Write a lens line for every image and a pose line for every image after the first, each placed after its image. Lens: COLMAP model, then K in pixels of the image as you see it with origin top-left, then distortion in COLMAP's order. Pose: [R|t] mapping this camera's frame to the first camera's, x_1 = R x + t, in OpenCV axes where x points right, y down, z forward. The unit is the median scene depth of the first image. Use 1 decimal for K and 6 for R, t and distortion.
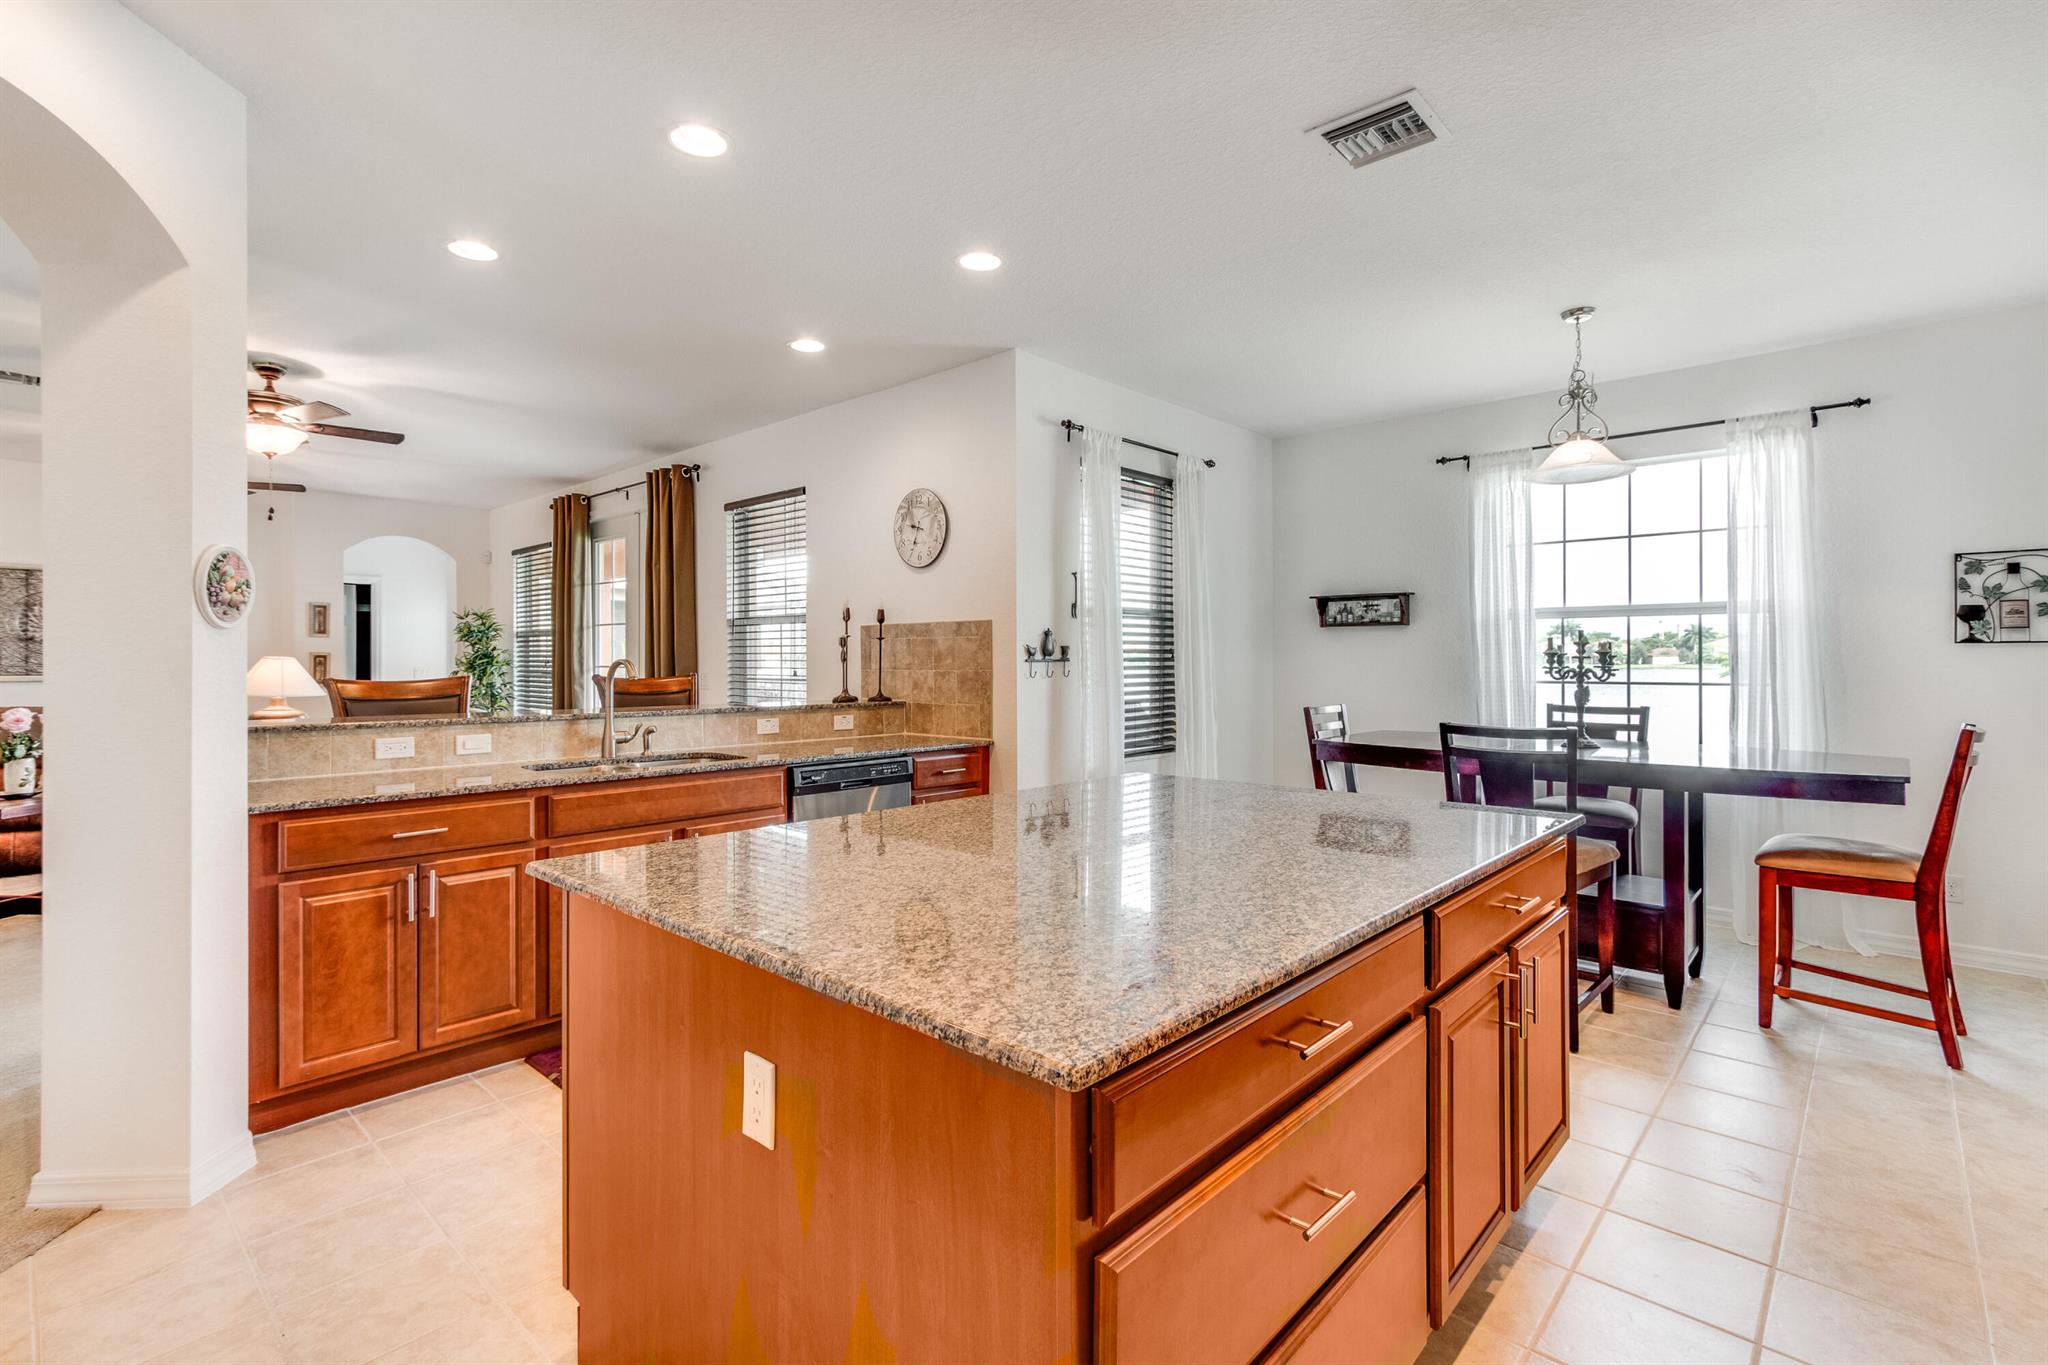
lens RADIAL K [[943.9, 0, 1024.0], [0, 943.9, 682.5], [0, 0, 1]] dist [-0.004044, 0.006059]
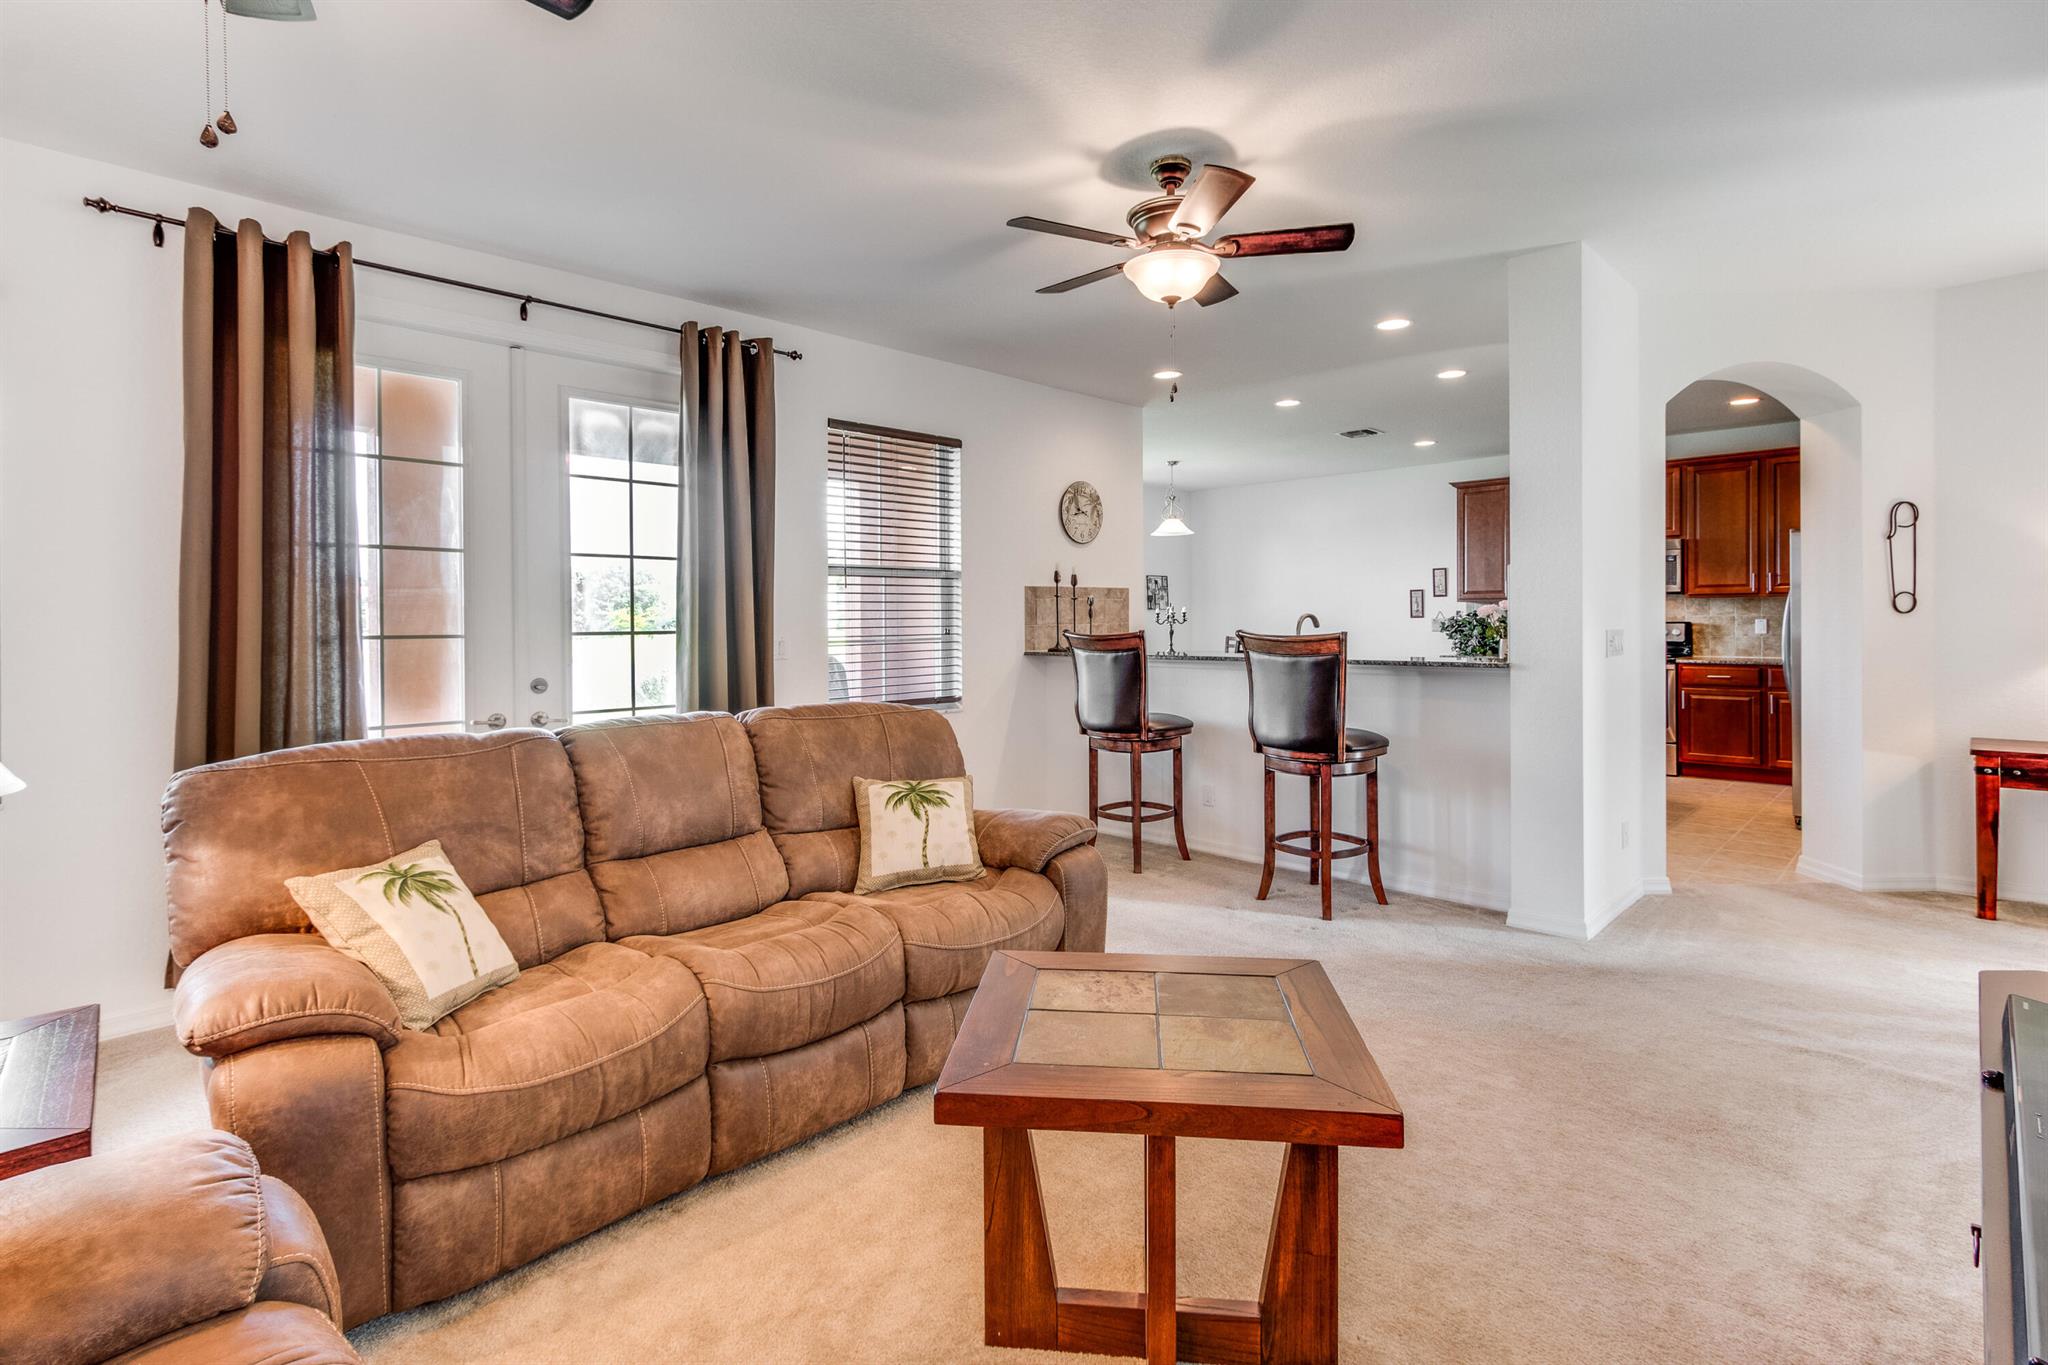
lens RADIAL K [[956.1, 0, 1023.5], [0, 956.1, 644.3], [0, 0, 1]] dist [-0.000992, -0.000219]
pose [[0.038275, -0.027577, 0.998887, -1.484415], [0.033721, 0.999085, 0.026290, -0.023926], [-0.998698, 0.032677, 0.039170, 1.092445]]
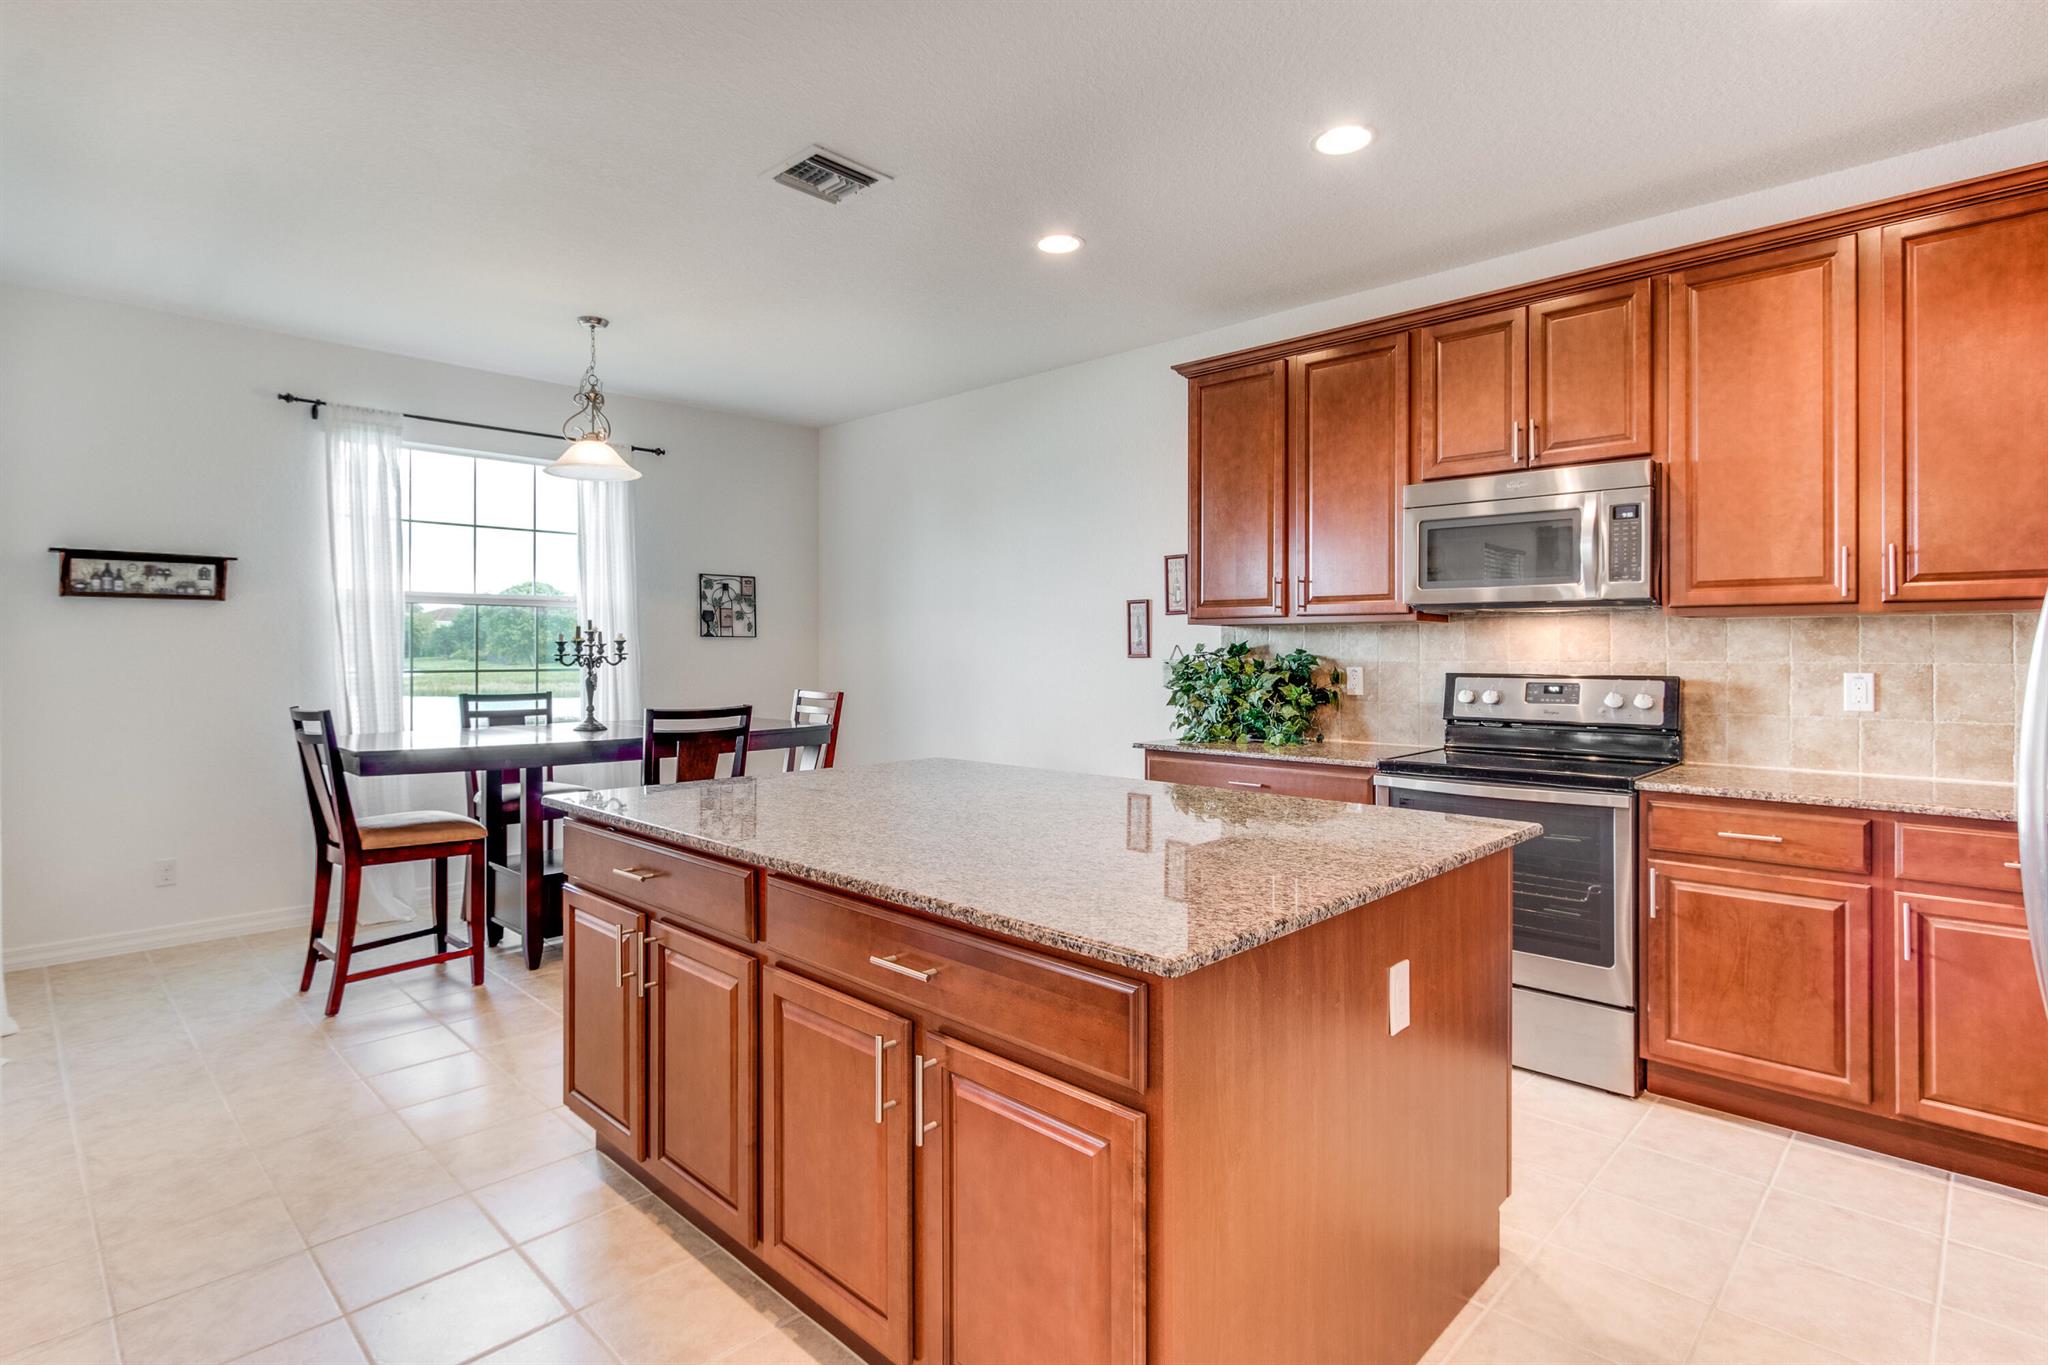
lens RADIAL K [[1015.0, 0, 1027.0], [0, 1015.0, 669.3], [0, 0, 1]] dist [-0.006012, -0.000191]
pose [[0.025025, -0.018178, 0.999522, -0.466013], [0.022807, 0.999585, 0.017608, -0.007317], [-0.999427, 0.022355, 0.025429, 0.414093]]
